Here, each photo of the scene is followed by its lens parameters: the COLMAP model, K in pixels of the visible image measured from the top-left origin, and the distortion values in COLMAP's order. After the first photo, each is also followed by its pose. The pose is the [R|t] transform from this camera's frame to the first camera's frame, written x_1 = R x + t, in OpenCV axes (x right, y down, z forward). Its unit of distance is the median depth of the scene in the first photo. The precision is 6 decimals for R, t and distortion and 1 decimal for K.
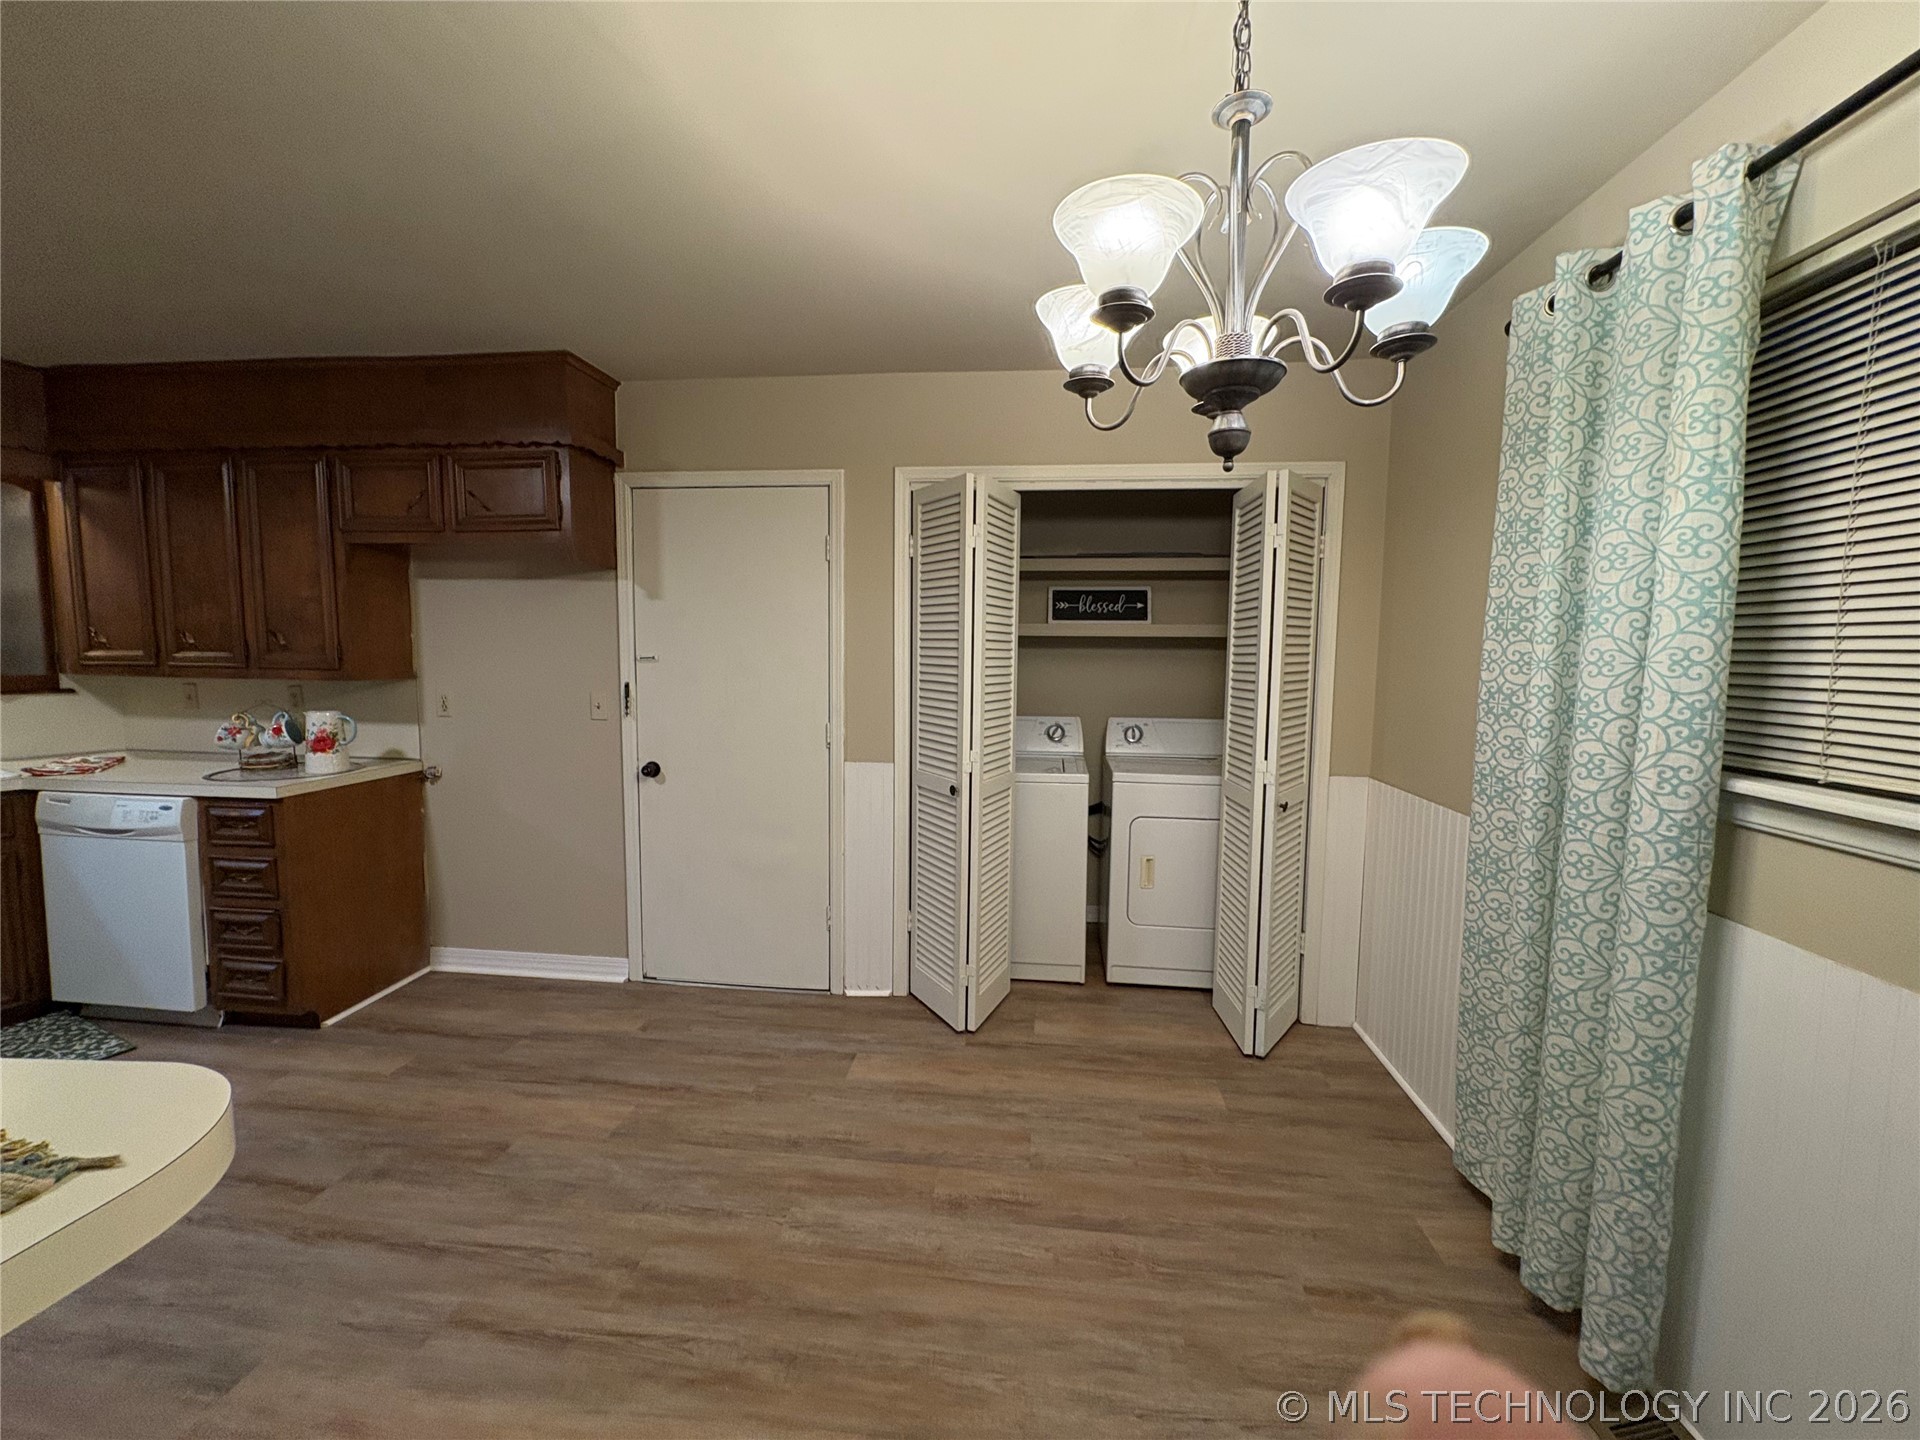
lens RADIAL K [[763.4, 0, 958.6], [0, 763.4, 721.8], [0, 0, 1]] dist [-0.000626, -0.000121]
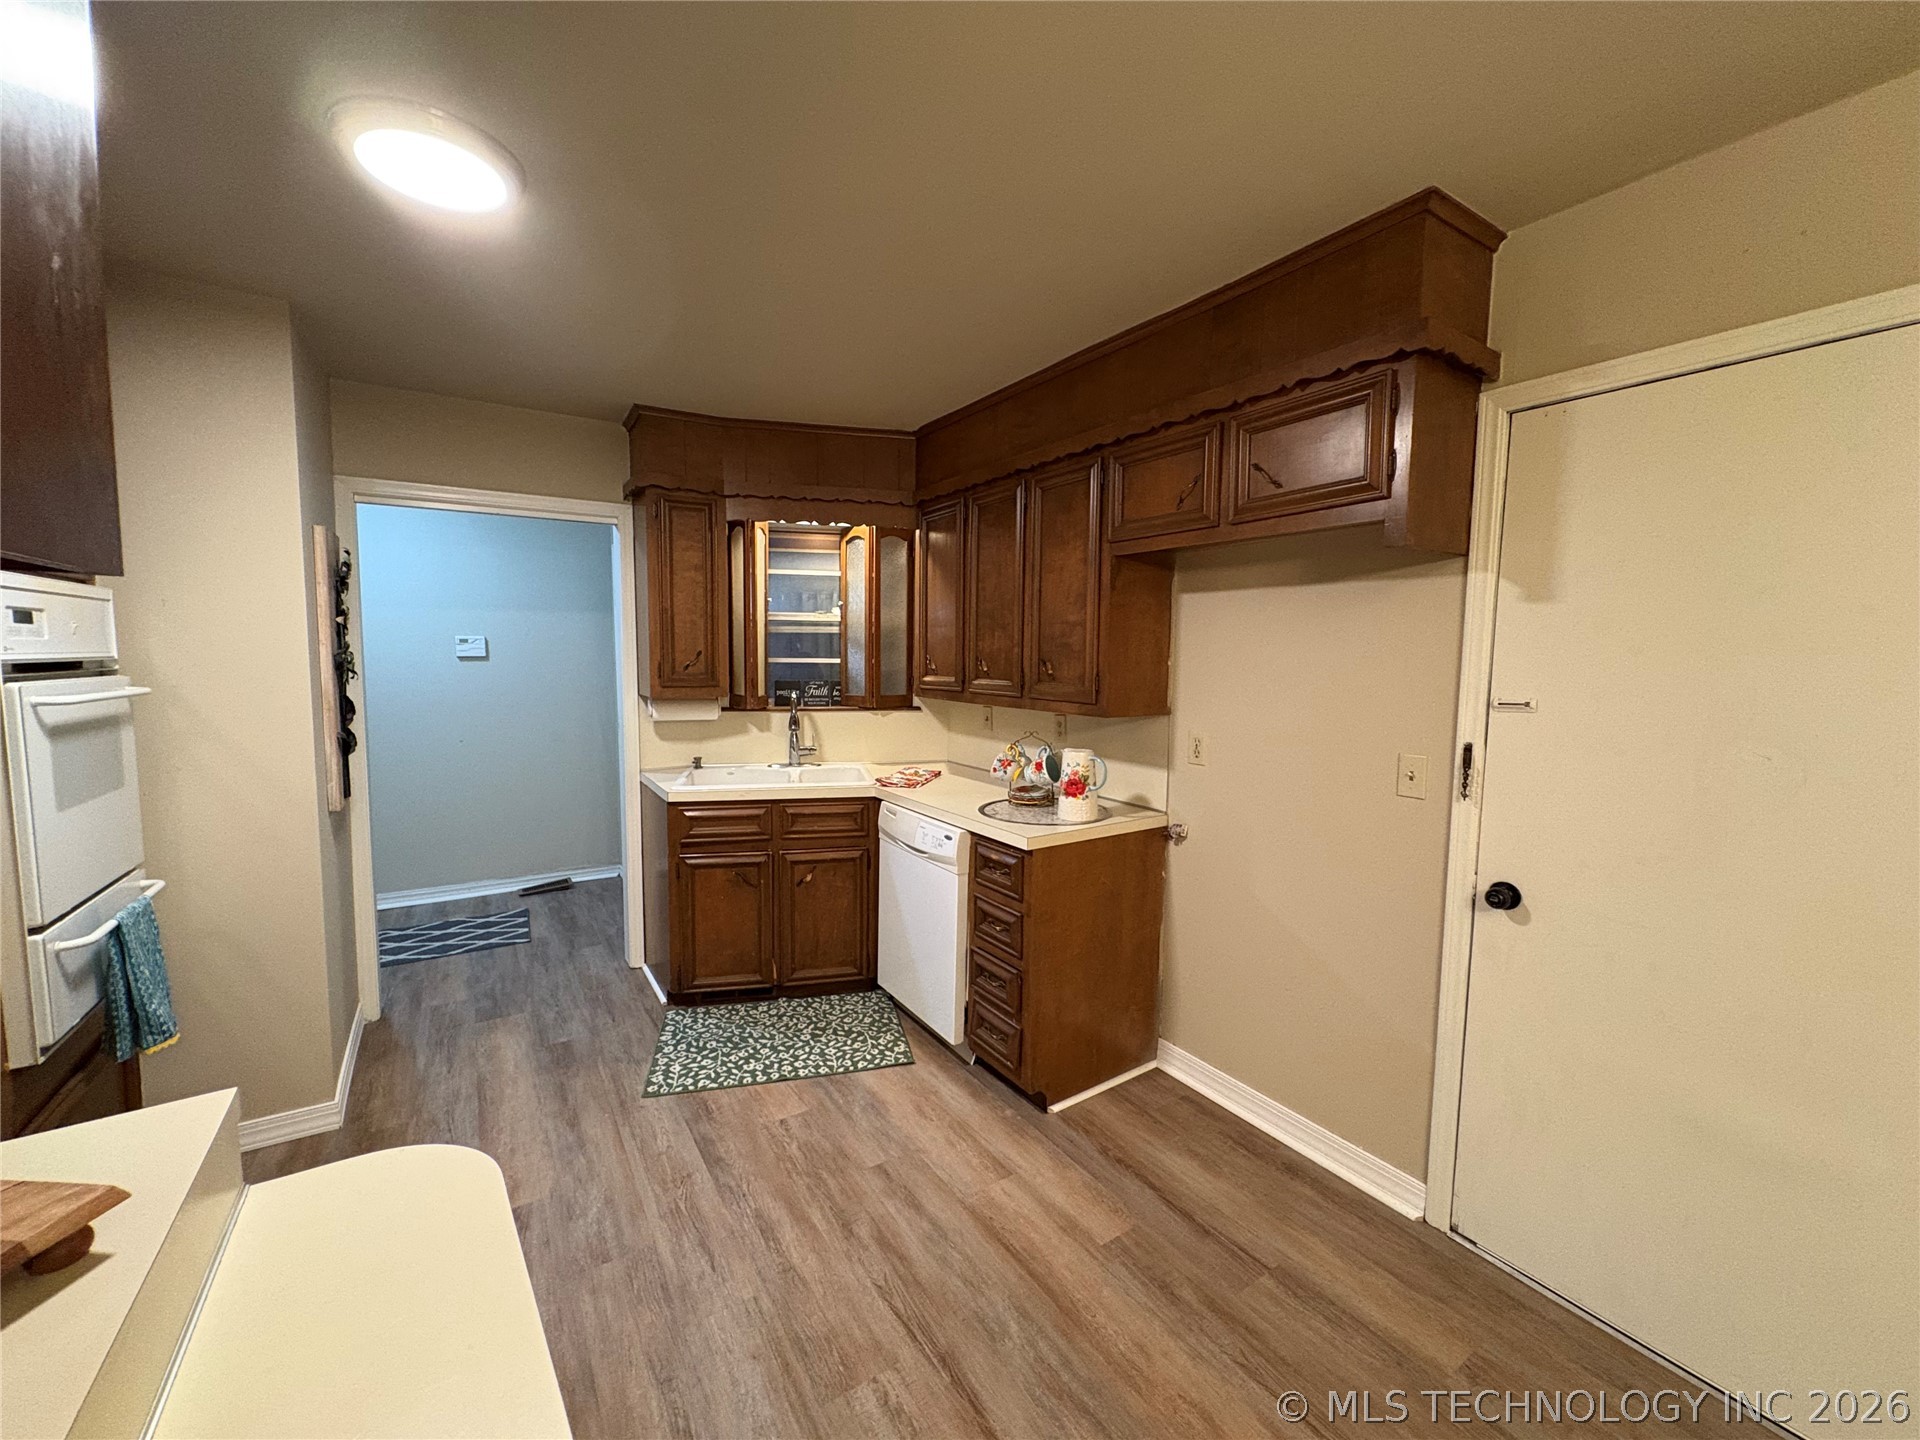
lens RADIAL K [[763.4, 0, 957.2], [0, 763.4, 720.7], [0, 0, 1]] dist [-0.000626, -0.000121]
pose [[0.636445, 0.061805, -0.768842, -0.256591], [-0.071663, 0.997211, 0.020840, -0.058988], [0.767986, 0.041835, 0.639099, 0.342880]]
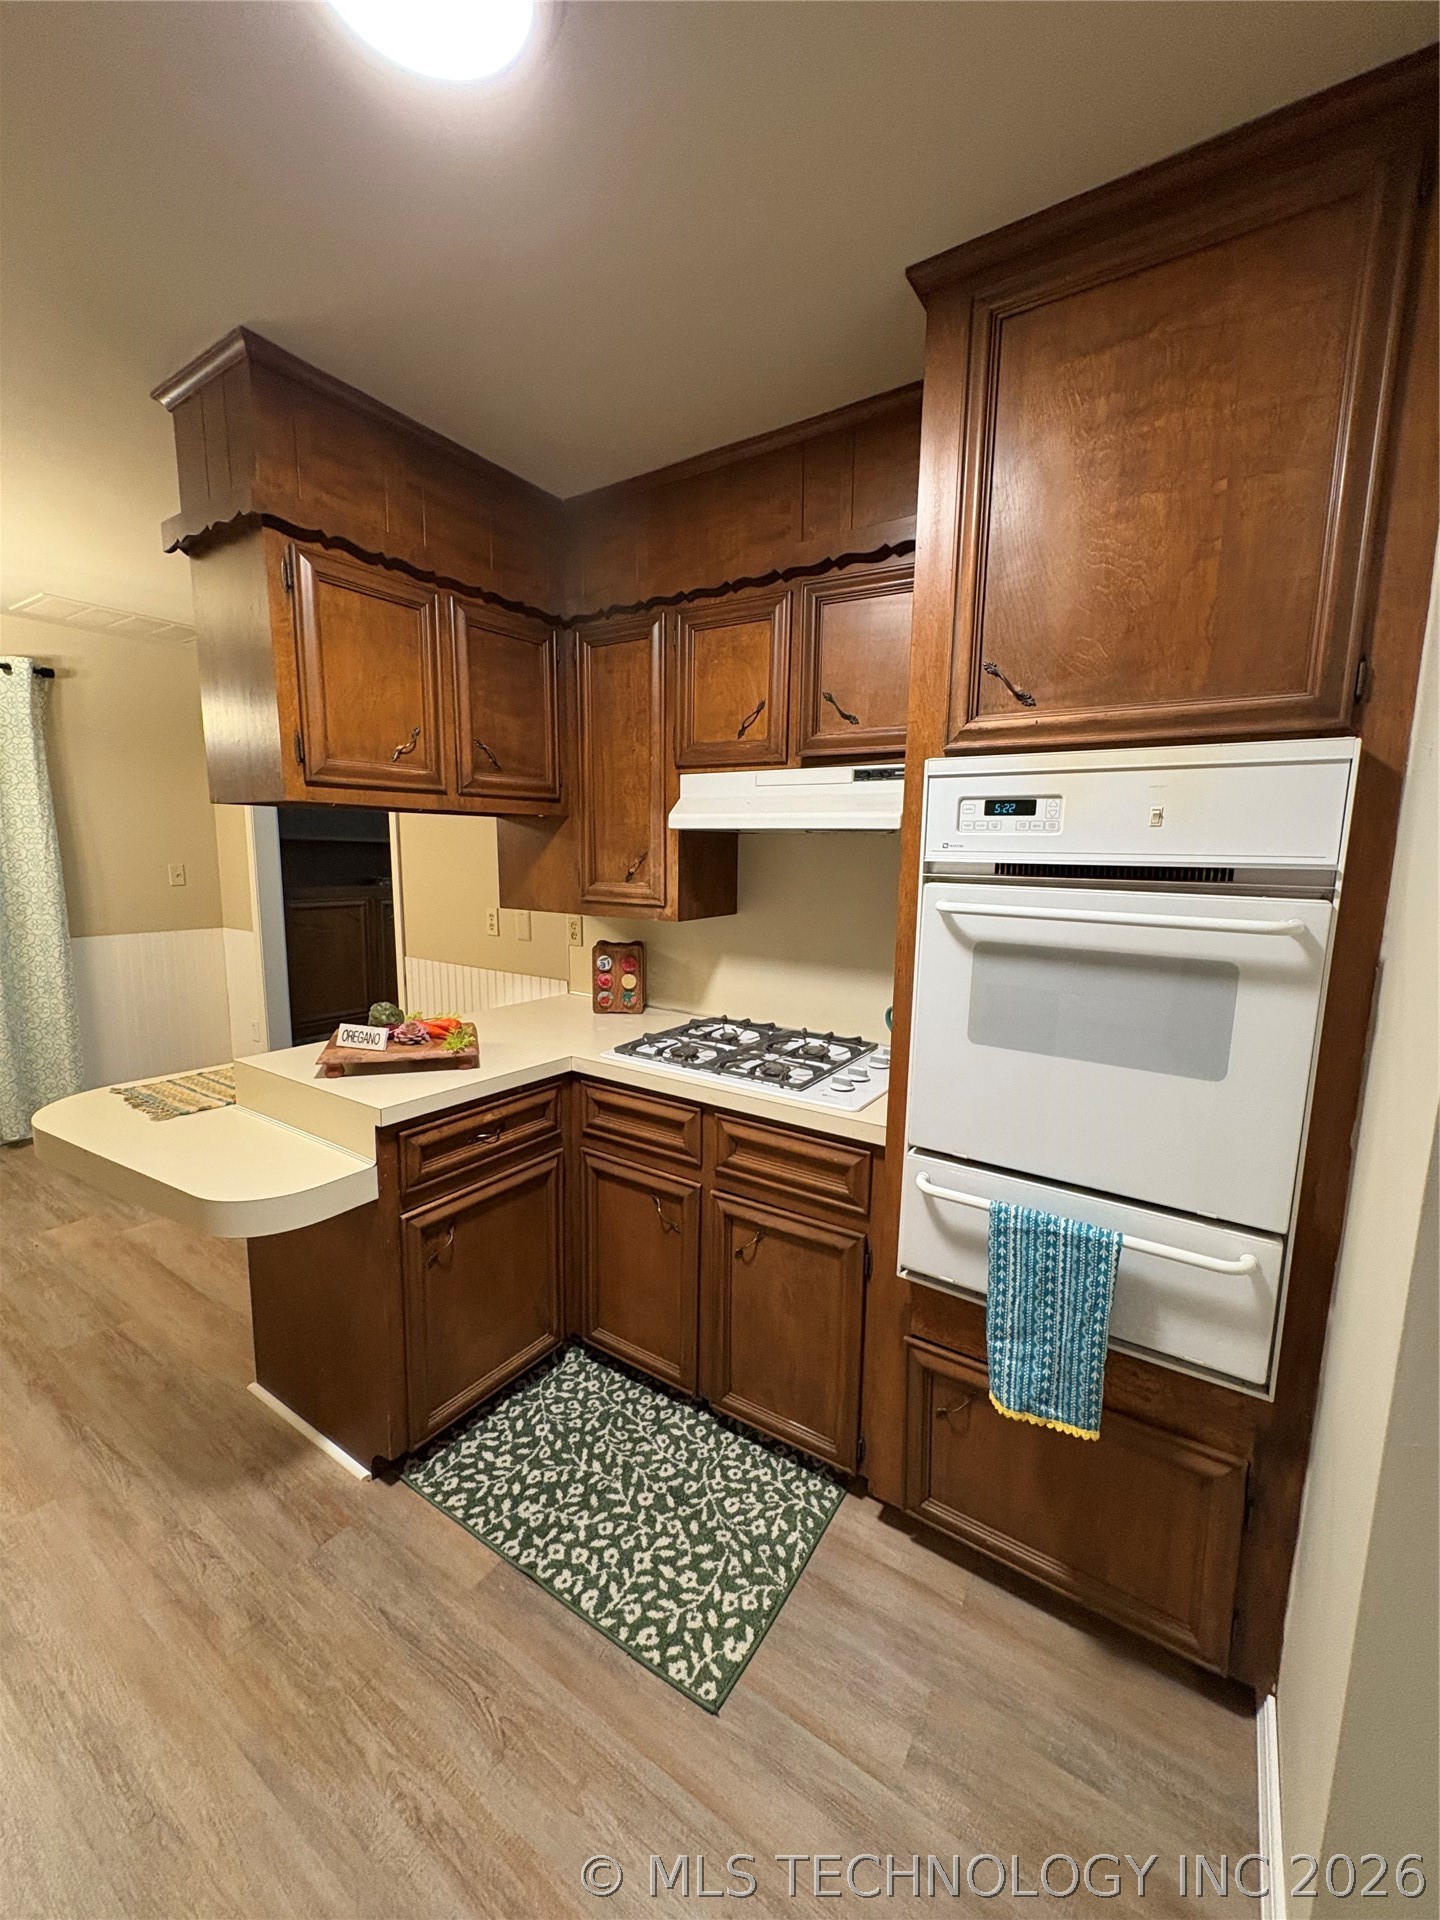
lens RADIAL K [[763.4, 0, 719.1], [0, 763.4, 958.4], [0, 0, 1]] dist [-0.000626, -0.000121]
pose [[-0.890269, -0.092730, 0.445895, -1.202916], [0.012362, 0.973772, 0.227192, -0.092793], [-0.455268, 0.207774, -0.865772, 0.674463]]
